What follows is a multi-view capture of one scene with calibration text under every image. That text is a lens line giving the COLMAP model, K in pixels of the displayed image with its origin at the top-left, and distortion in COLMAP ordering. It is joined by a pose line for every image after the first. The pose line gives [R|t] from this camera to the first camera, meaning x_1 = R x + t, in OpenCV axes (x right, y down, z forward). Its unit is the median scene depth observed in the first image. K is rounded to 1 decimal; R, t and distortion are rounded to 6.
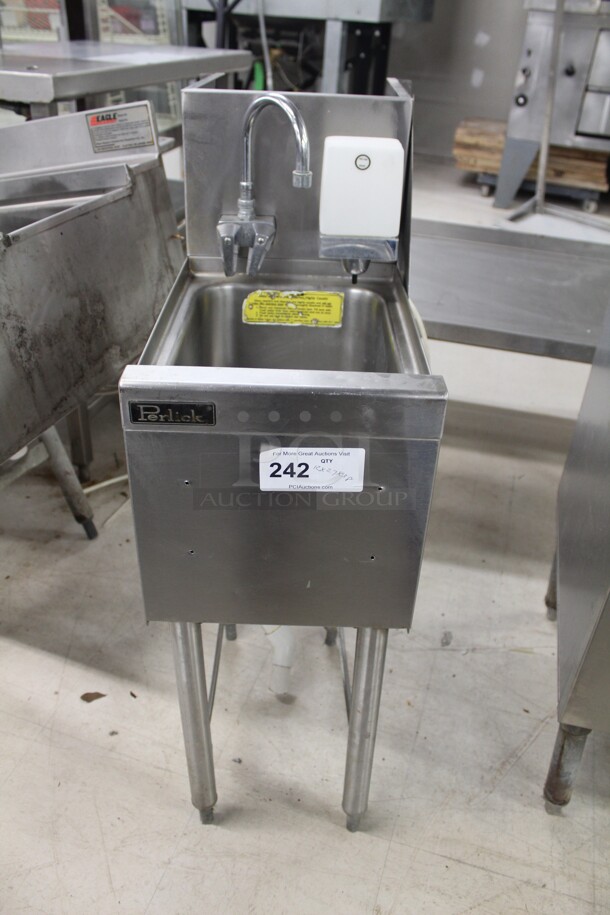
lens RADIAL K [[757.4, 0, 303.6], [0, 757.4, 456.8], [0, 0, 1]] dist [-0.156923, 0.096045]
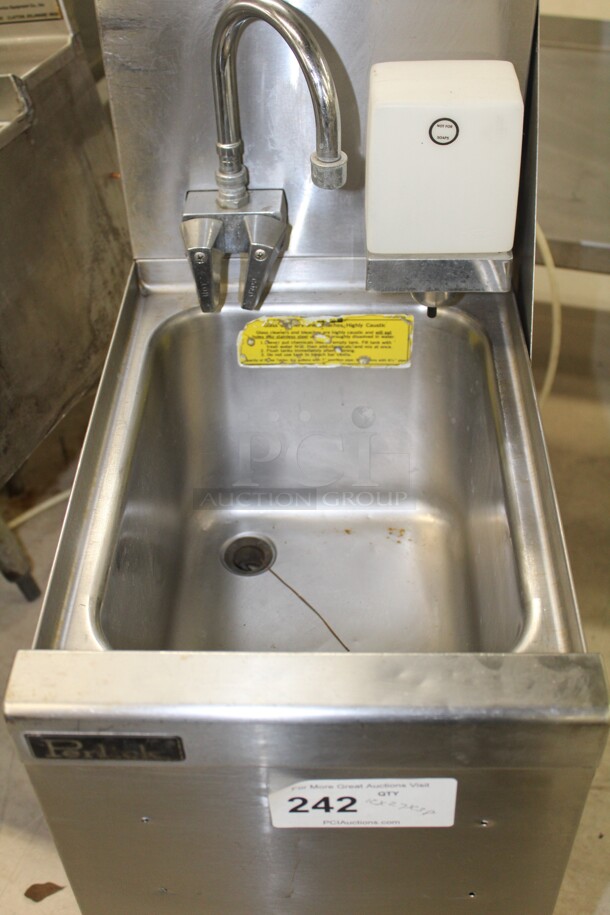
lens RADIAL K [[1091.7, 0, 303.8], [0, 1091.7, 453.0], [0, 0, 1]] dist [-0.062836, 0.000000]
pose [[0.997766, -0.032573, -0.058325, 0.015688], [0.042291, 0.983834, 0.174020, -0.261939], [0.051714, -0.176098, 0.983013, 0.172191]]
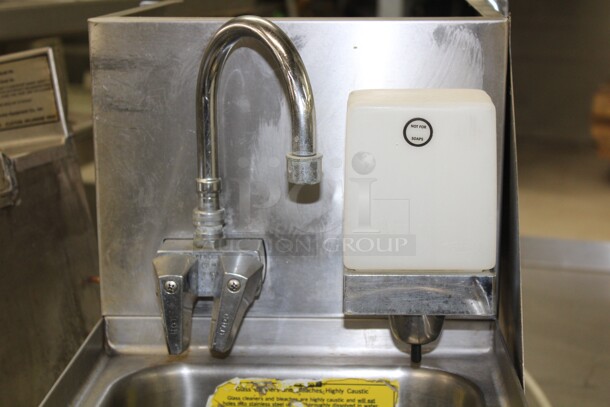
lens RADIAL K [[1202.1, 0, 306.6], [0, 1202.1, 202.0], [0, 0, 1]] dist [0.036187, 0.000000]
pose [[0.998353, -0.031336, -0.048062, 0.033738], [0.013065, 0.939838, -0.341371, -0.050064], [0.055868, 0.340181, 0.938699, 0.173954]]
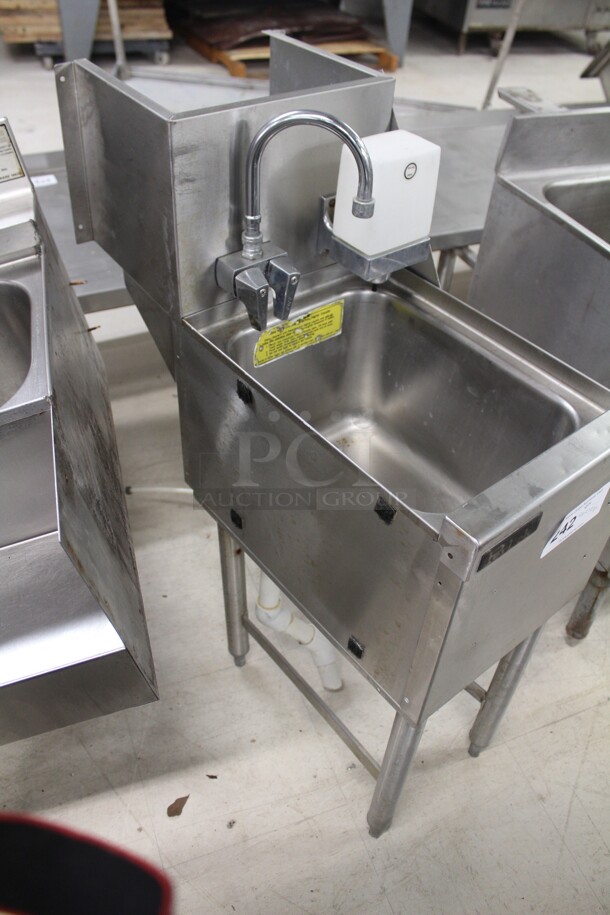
lens RADIAL K [[757.4, 0, 311.5], [0, 757.4, 453.6], [0, 0, 1]] dist [-0.156923, 0.096045]
pose [[0.773776, -0.424168, 0.470480, -0.485505], [0.321587, 0.902925, 0.285145, -0.321226], [-0.545758, -0.069338, 0.835069, 0.246050]]
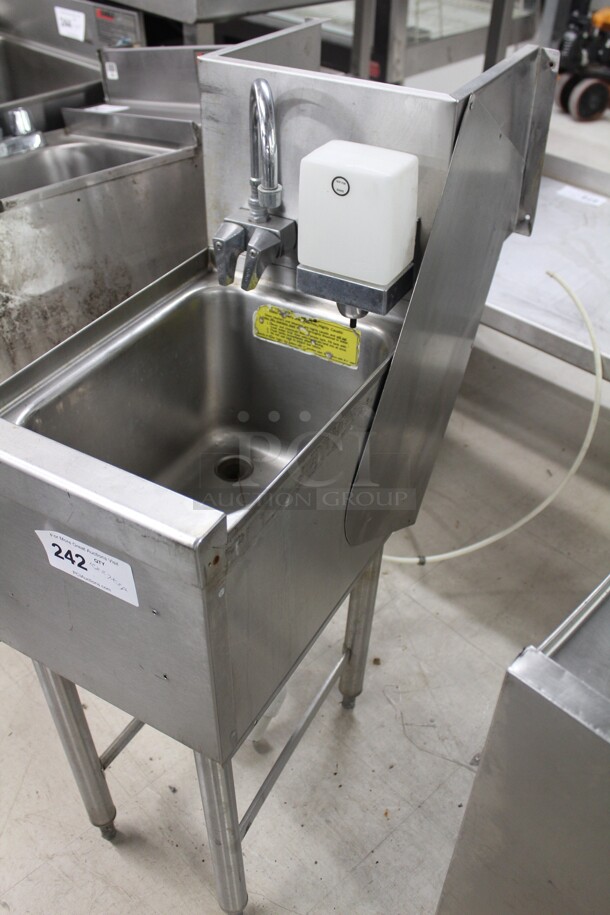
lens RADIAL K [[847.4, 0, 294.0], [0, 847.4, 445.9], [0, 0, 1]] dist [-0.091761, 0.000000]
pose [[0.866141, 0.285702, -0.410090, 0.393278], [-0.245927, 0.957930, 0.147955, -0.216192], [0.435109, -0.027298, 0.899964, 0.162106]]
